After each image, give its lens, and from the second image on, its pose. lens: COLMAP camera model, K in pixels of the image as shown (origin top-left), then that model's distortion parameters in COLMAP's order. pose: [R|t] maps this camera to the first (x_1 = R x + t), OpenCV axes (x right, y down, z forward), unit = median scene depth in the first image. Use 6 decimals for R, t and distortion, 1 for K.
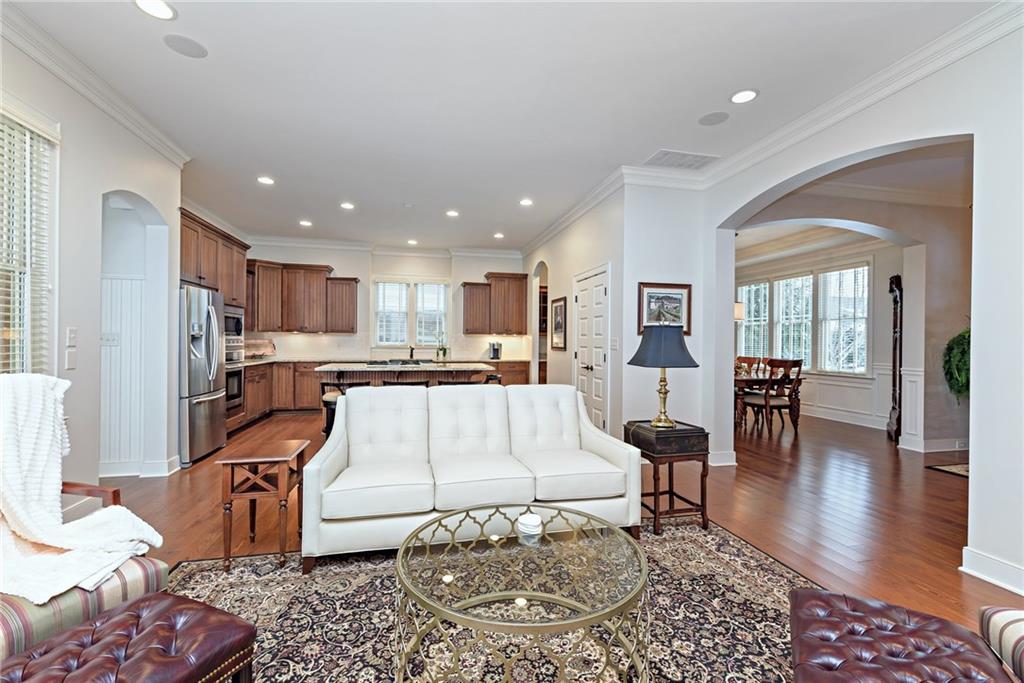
lens RADIAL K [[435.8, 0, 513.5], [0, 435.8, 342.4], [0, 0, 1]] dist [0.002641, 0.000104]
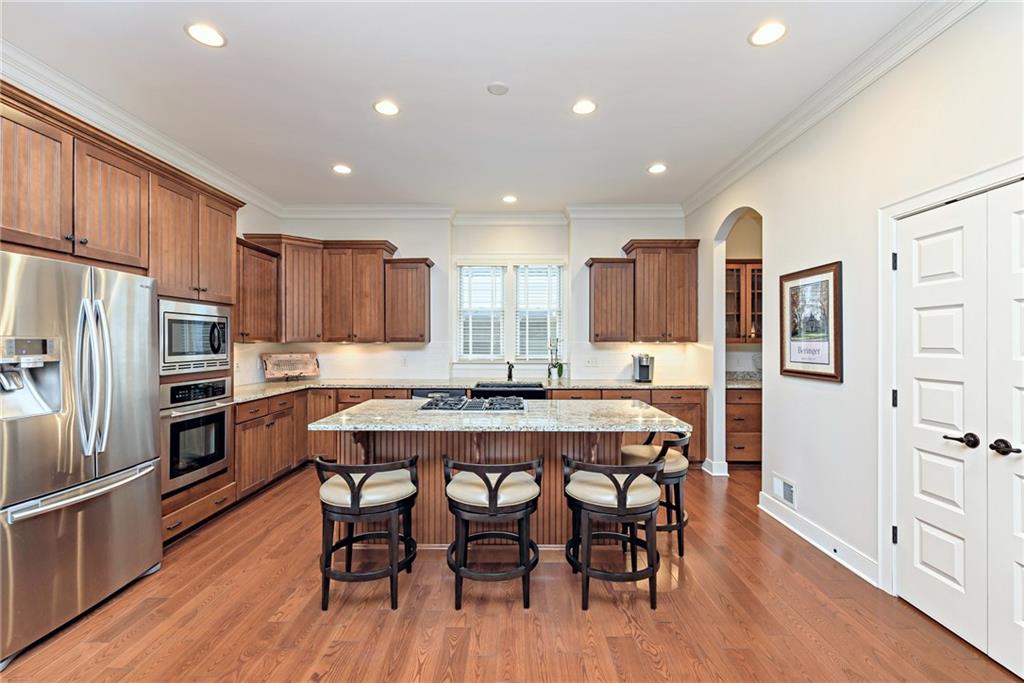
lens RADIAL K [[435.8, 0, 513.5], [0, 435.8, 342.4], [0, 0, 1]] dist [0.002641, 0.000104]
pose [[0.973362, -0.008216, -0.229126, -0.081068], [0.007877, 0.999966, -0.002395, -0.018040], [0.229138, 0.000527, 0.973394, 0.375464]]
